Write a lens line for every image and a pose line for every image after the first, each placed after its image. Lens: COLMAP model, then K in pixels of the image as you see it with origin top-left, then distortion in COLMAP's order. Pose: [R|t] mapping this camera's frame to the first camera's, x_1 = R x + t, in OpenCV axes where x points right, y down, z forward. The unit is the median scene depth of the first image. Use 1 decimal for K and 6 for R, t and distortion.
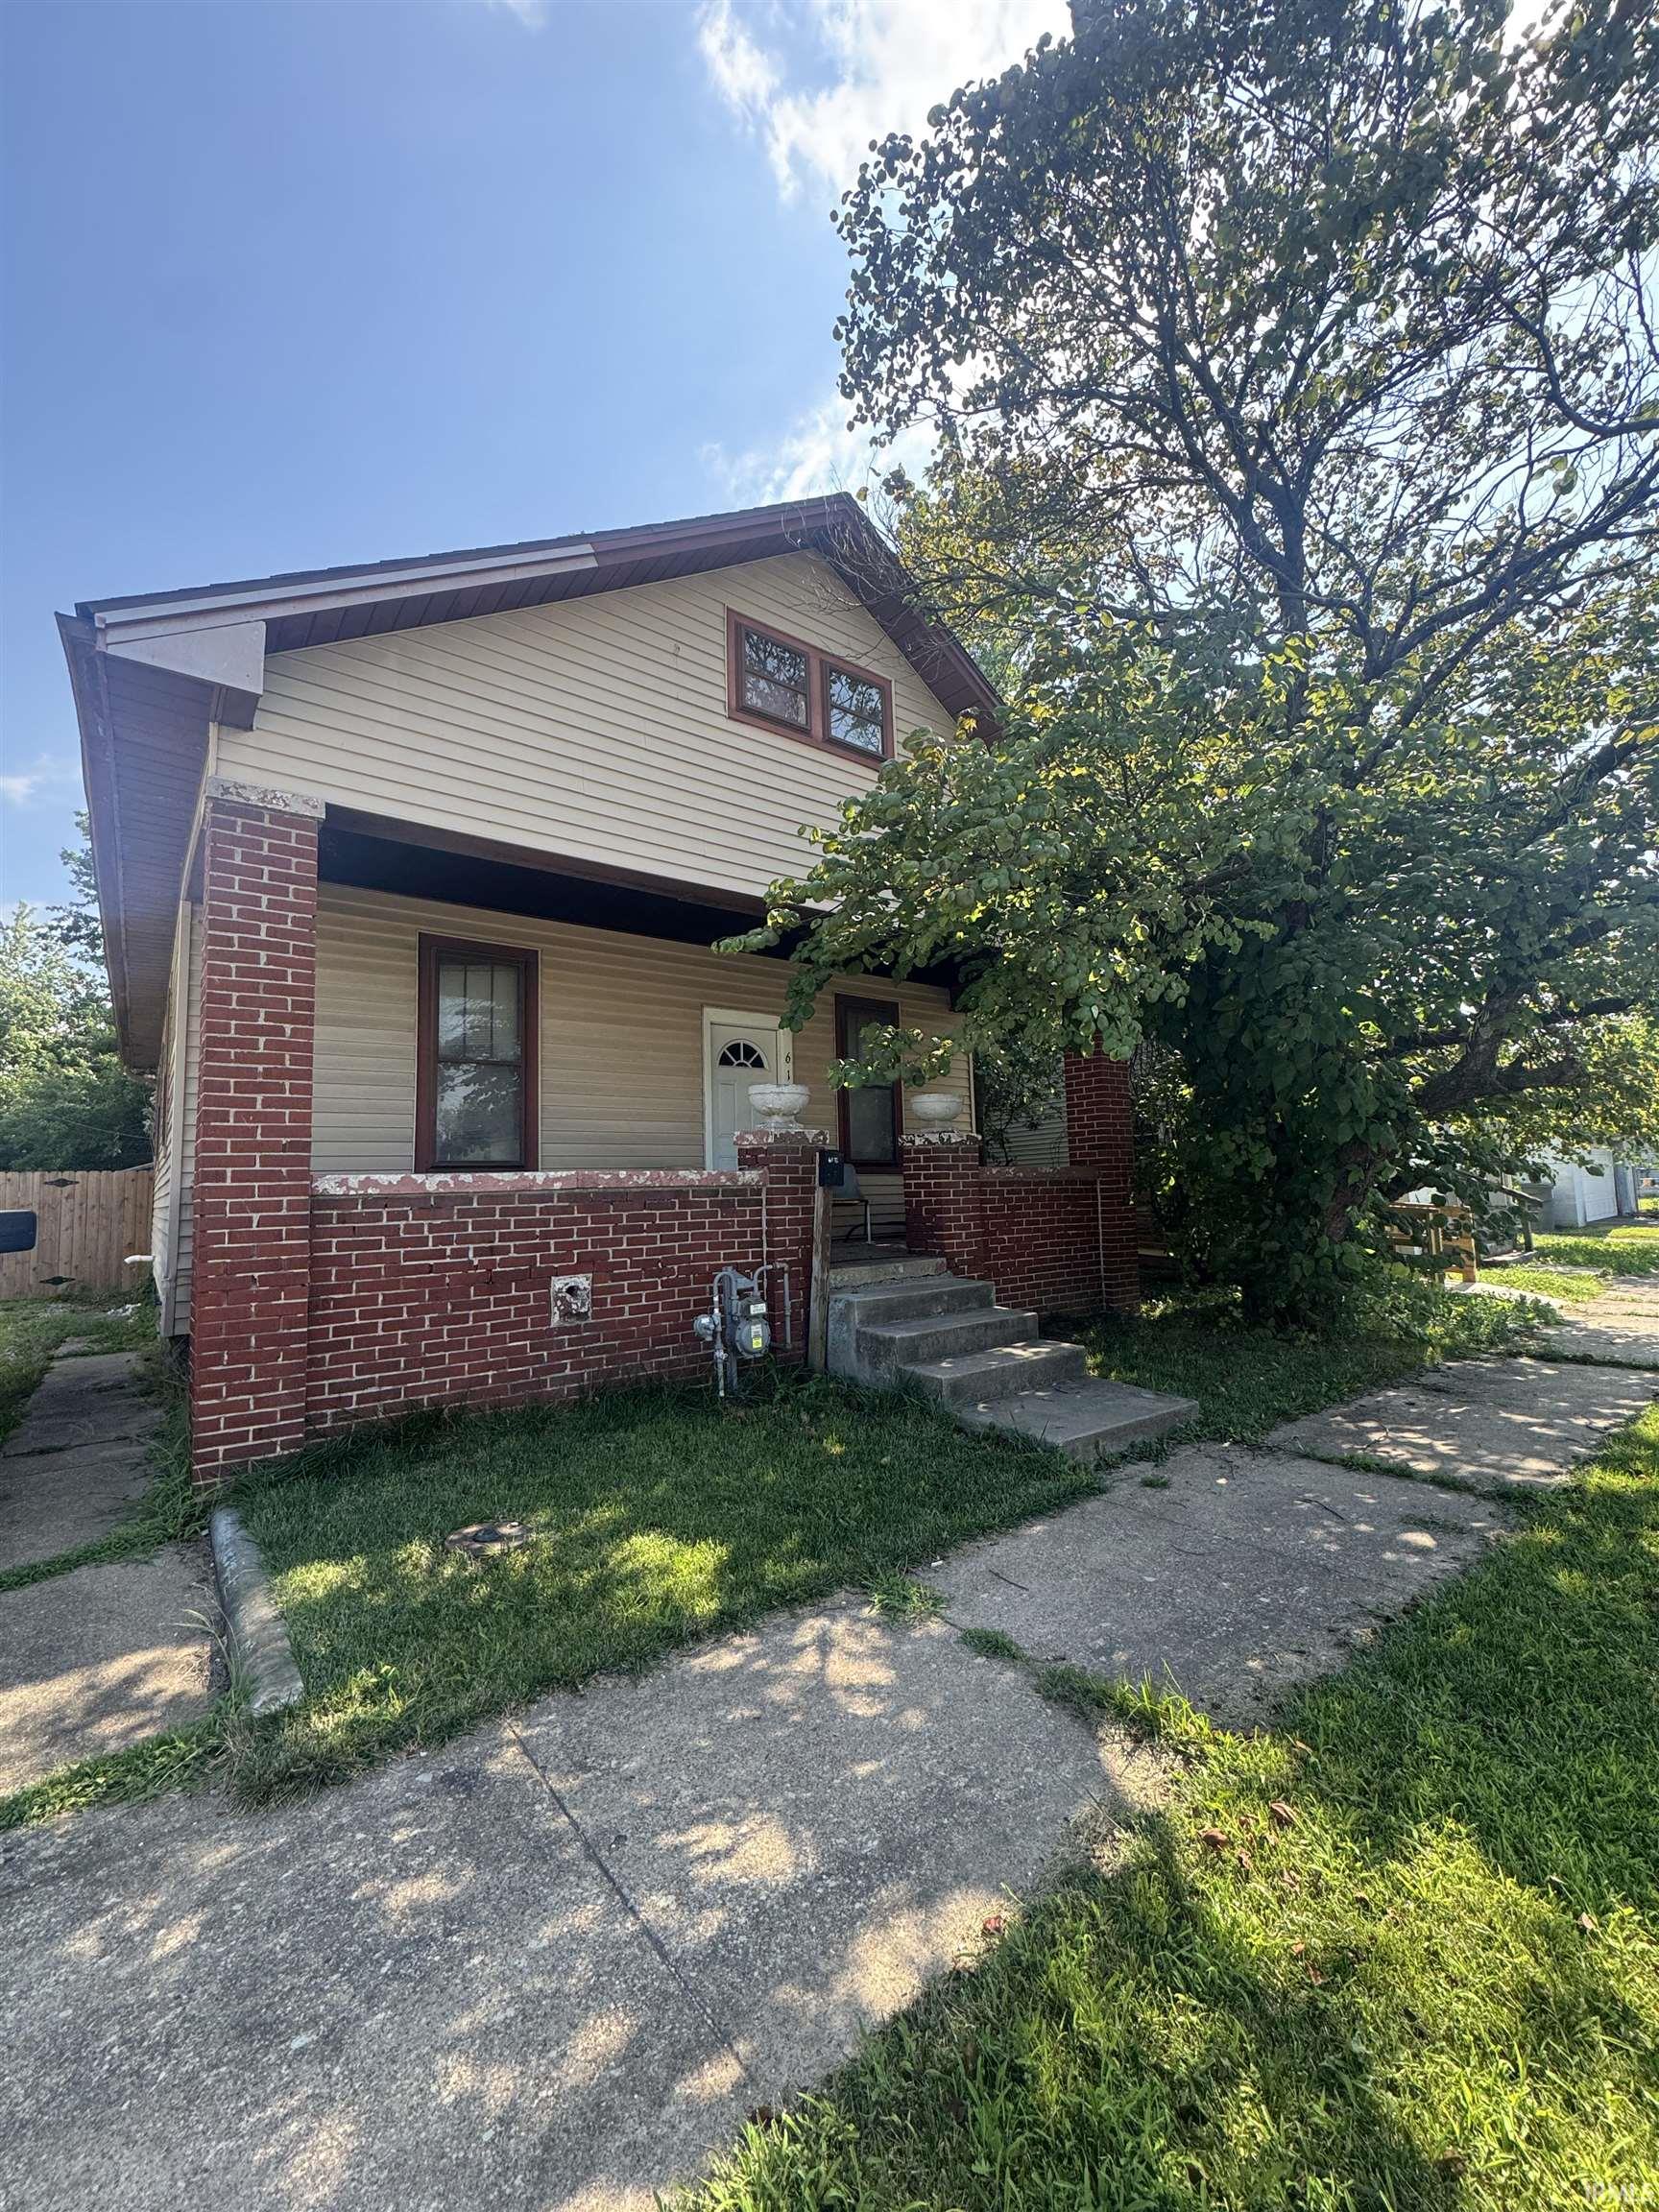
lens RADIAL K [[926.2, 0, 840.3], [0, 926.2, 1099.7], [0, 0, 1]] dist [-0.004147, 0.001005]
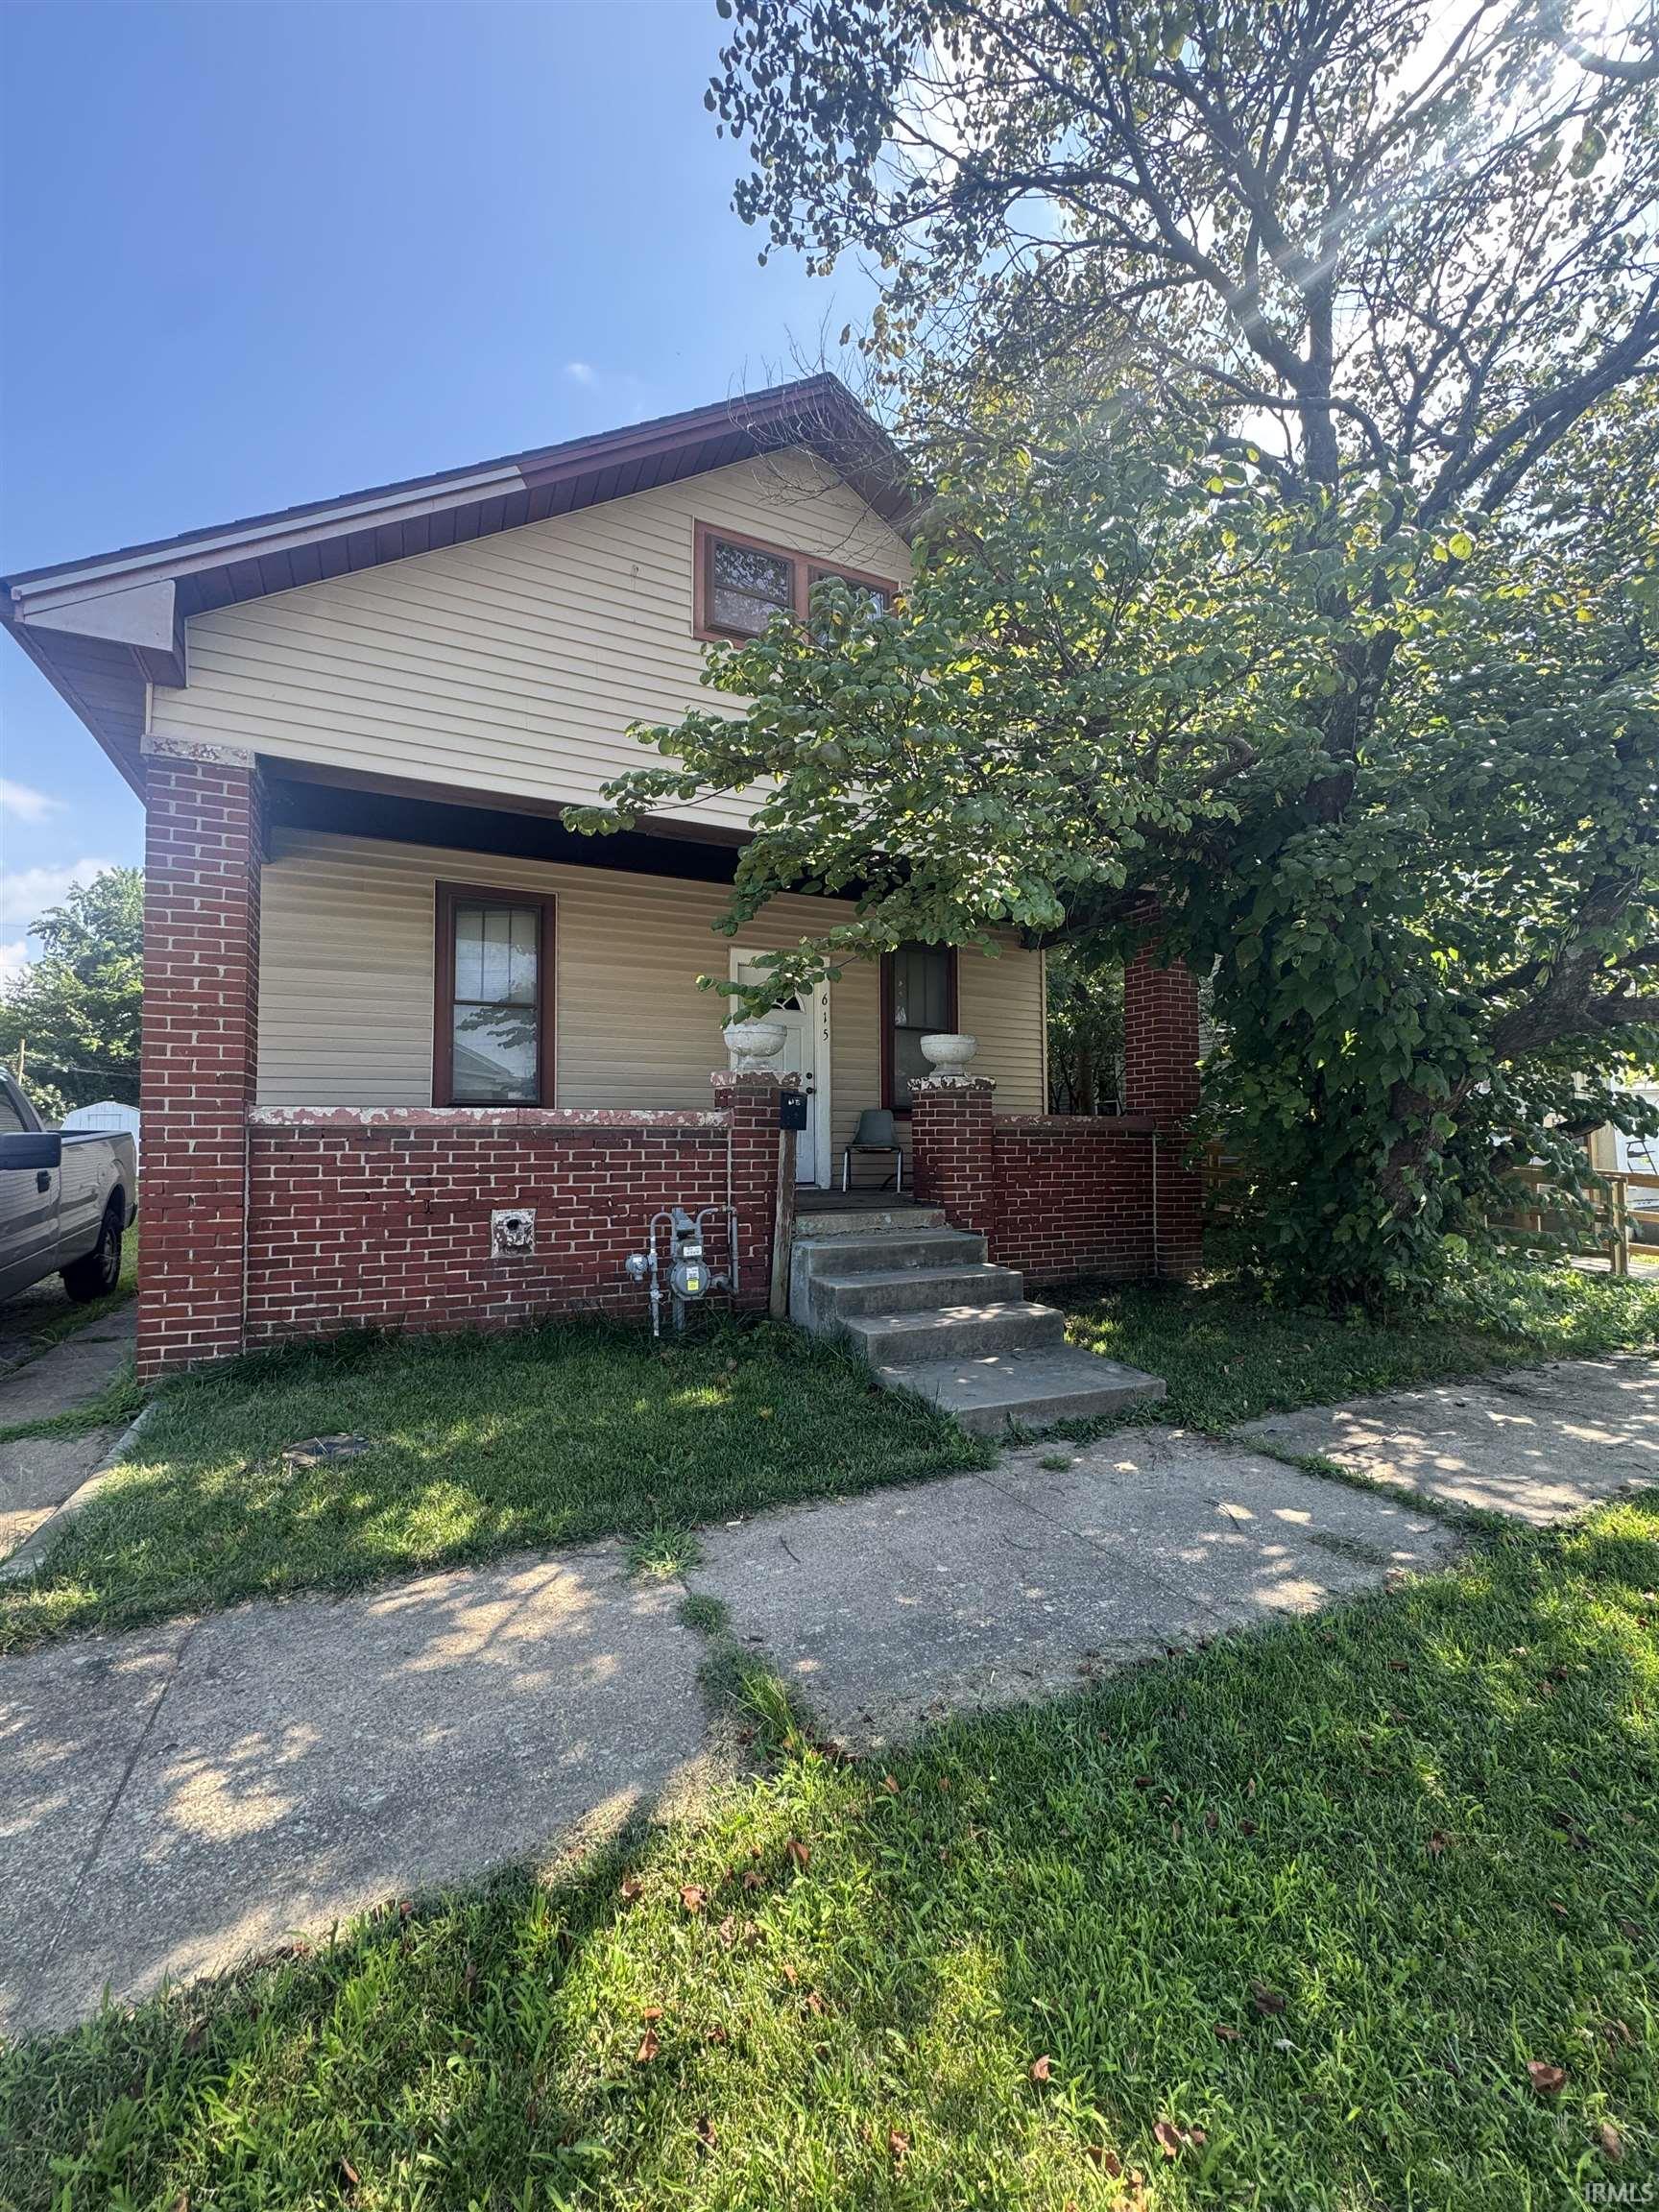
lens RADIAL K [[926.2, 0, 825.8], [0, 926.2, 1106.5], [0, 0, 1]] dist [-0.004147, 0.001005]
pose [[0.974033, 0.016118, -0.225833, 0.302507], [-0.002272, 0.998108, 0.061436, 0.013220], [0.226396, -0.059328, 0.972227, 0.095334]]
